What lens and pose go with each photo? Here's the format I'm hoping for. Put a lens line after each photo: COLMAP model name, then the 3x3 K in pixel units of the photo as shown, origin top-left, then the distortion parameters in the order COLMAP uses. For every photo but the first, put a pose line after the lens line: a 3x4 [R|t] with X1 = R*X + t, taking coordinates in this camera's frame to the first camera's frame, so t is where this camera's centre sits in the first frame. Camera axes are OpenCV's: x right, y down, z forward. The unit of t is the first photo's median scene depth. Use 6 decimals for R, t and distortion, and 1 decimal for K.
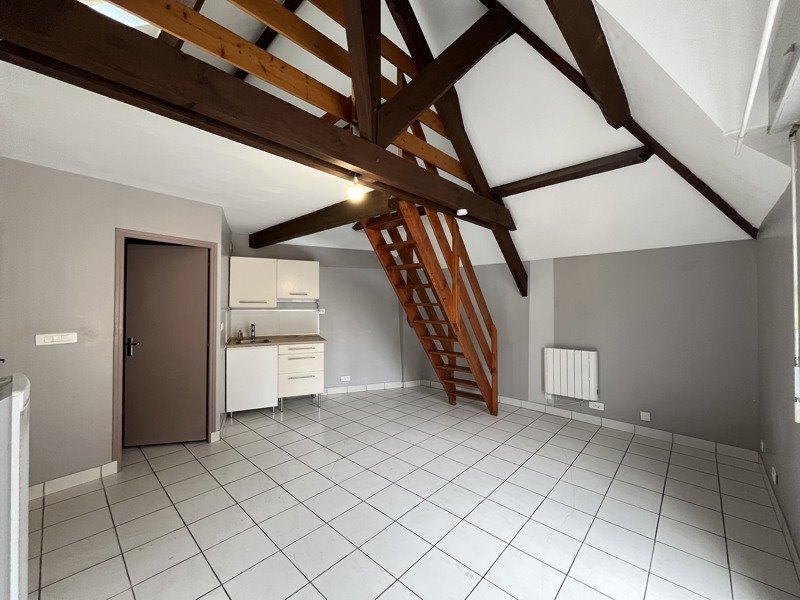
lens RADIAL K [[322.9, 0, 400.1], [0, 322.9, 299.5], [0, 0, 1]] dist [-0.004837, -0.000562]
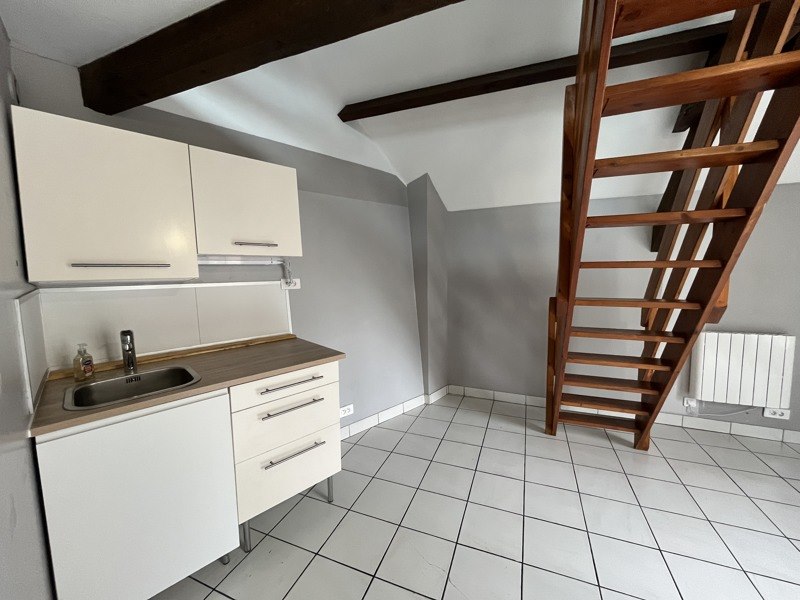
lens RADIAL K [[322.9, 0, 401.0], [0, 322.9, 299.8], [0, 0, 1]] dist [-0.004837, -0.000562]
pose [[0.932327, -0.047304, 0.358508, -0.301691], [0.006766, 0.993516, 0.113495, 0.007833], [-0.361552, -0.103389, 0.926602, 0.573896]]
